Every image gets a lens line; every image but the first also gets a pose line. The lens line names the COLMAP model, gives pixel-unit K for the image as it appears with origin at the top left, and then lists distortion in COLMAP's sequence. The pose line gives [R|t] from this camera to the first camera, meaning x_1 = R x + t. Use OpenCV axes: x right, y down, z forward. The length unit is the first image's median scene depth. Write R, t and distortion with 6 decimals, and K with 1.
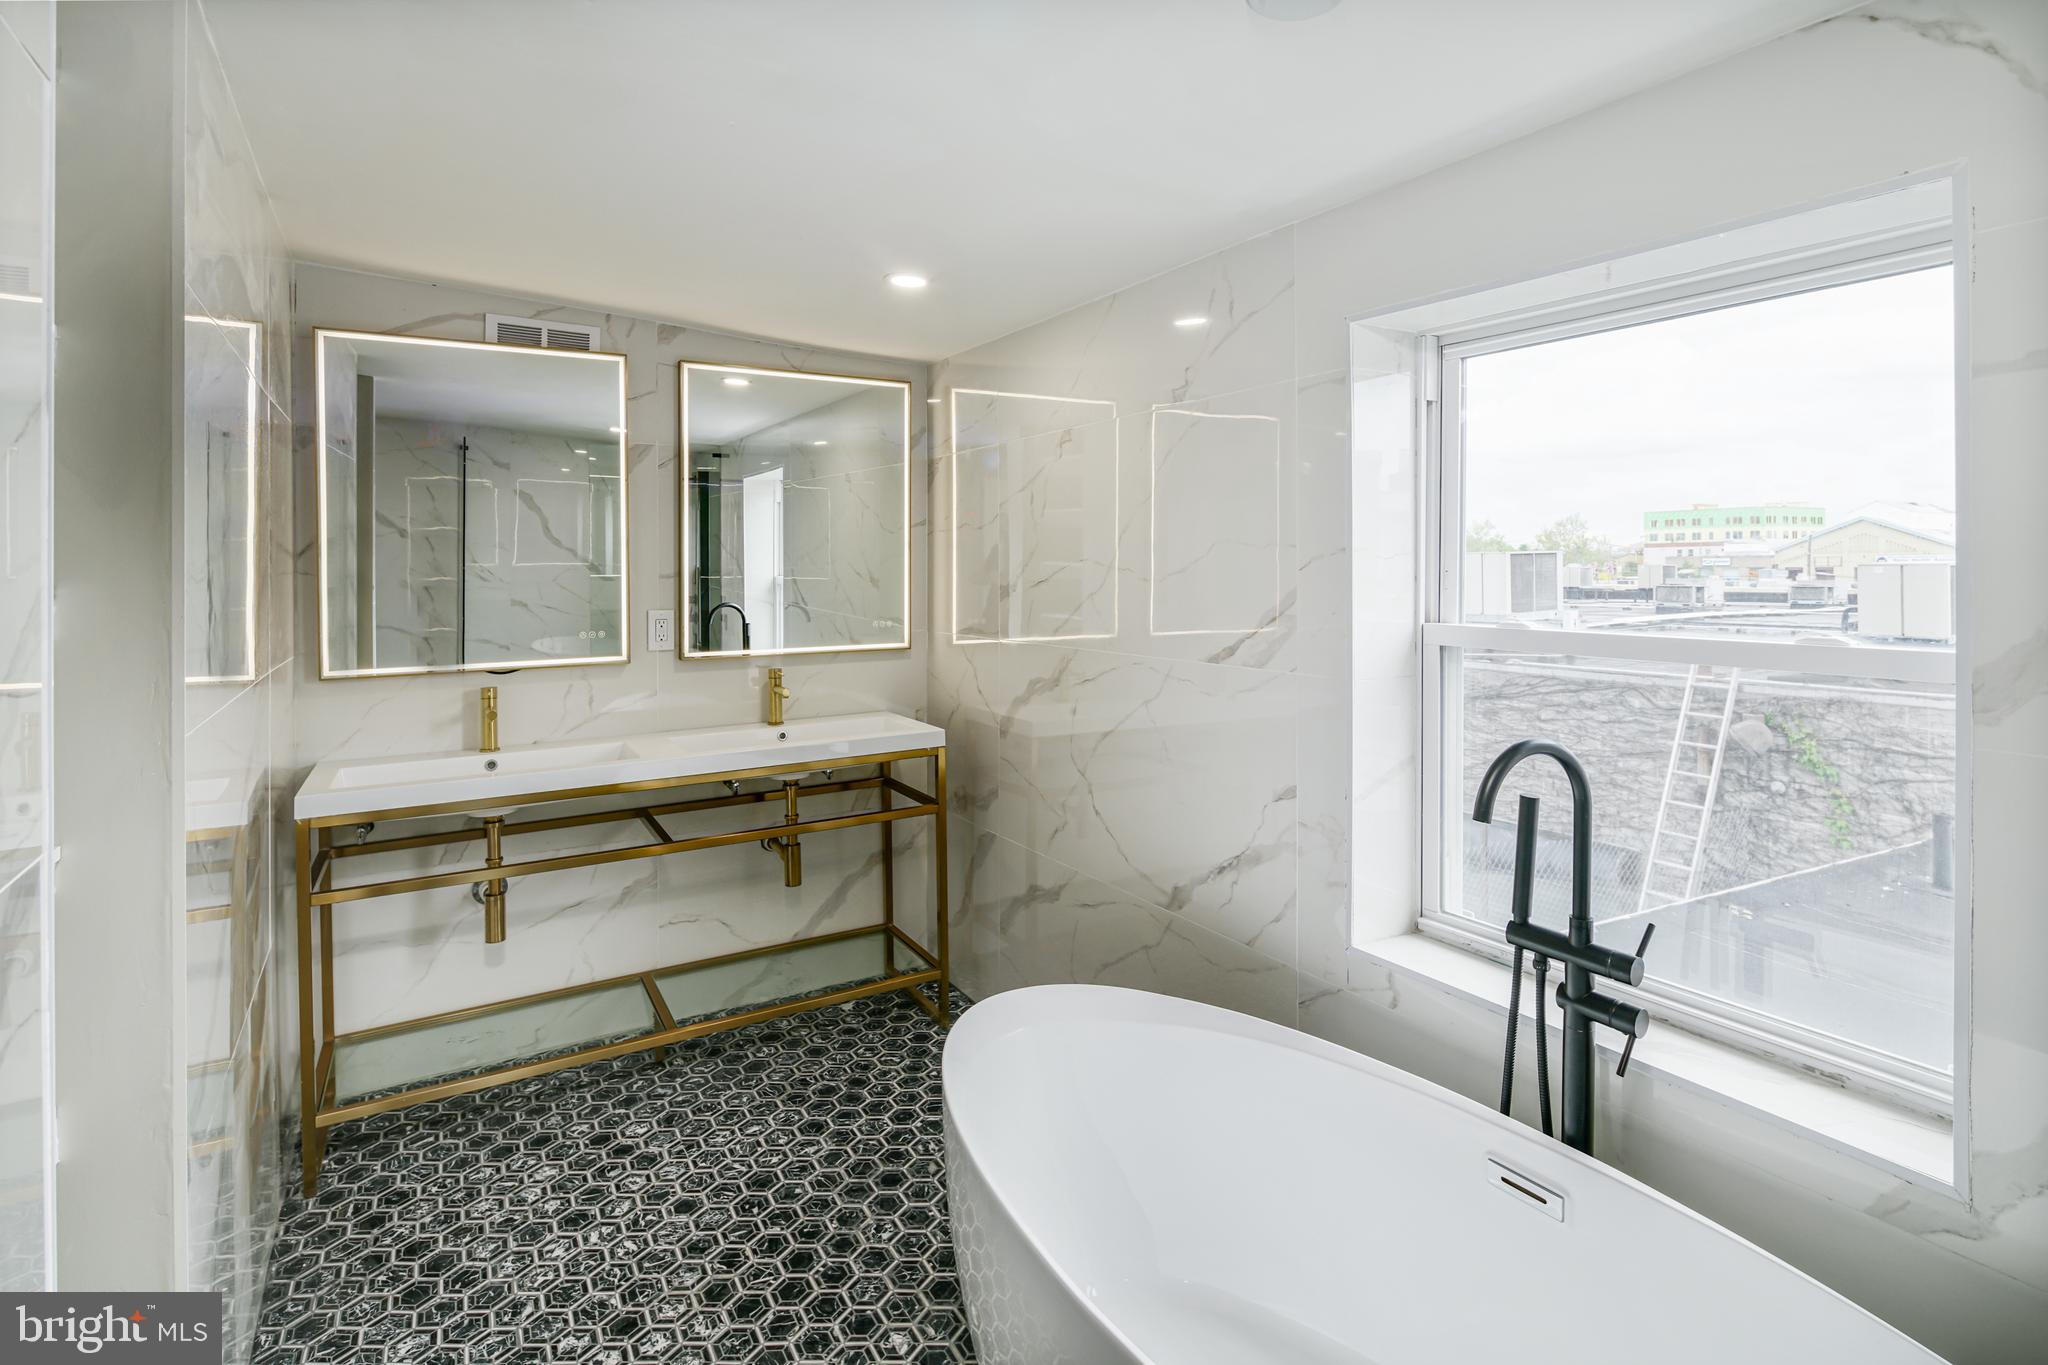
lens RADIAL K [[993.0, 0, 1022.1], [0, 993.0, 583.1], [0, 0, 1]] dist [0.001231, -0.001314]
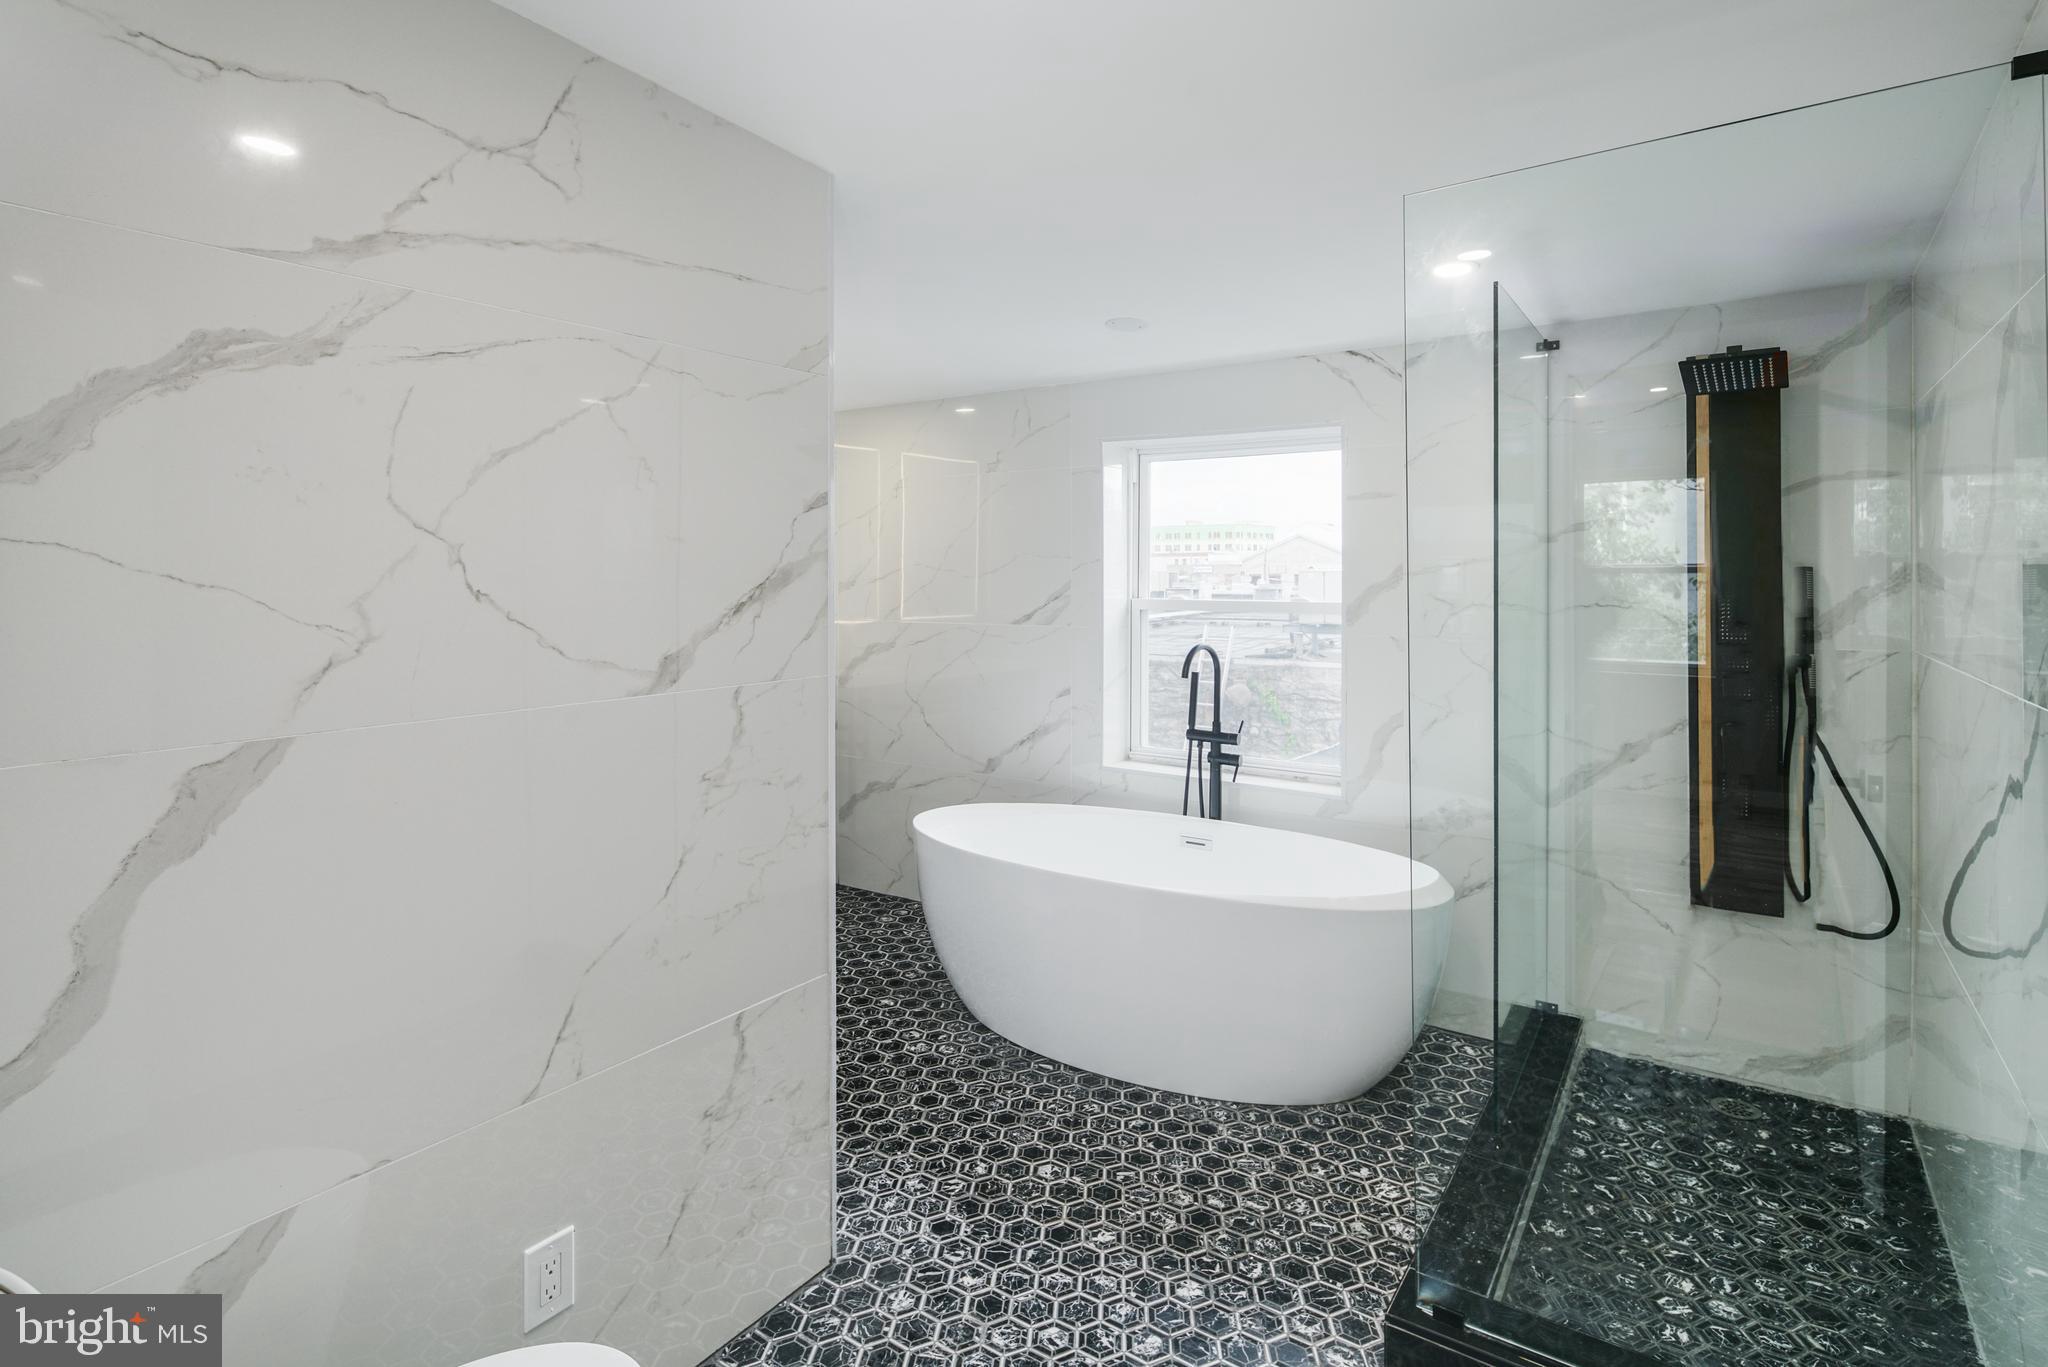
lens RADIAL K [[1017.3, 0, 1022.2], [0, 1017.3, 620.0], [0, 0, 1]] dist [0.004767, -0.001666]
pose [[0.905951, -0.018166, 0.422993, -0.601455], [0.005725, 0.999513, 0.030664, 0.019826], [-0.423344, -0.025358, 0.905614, -0.672536]]
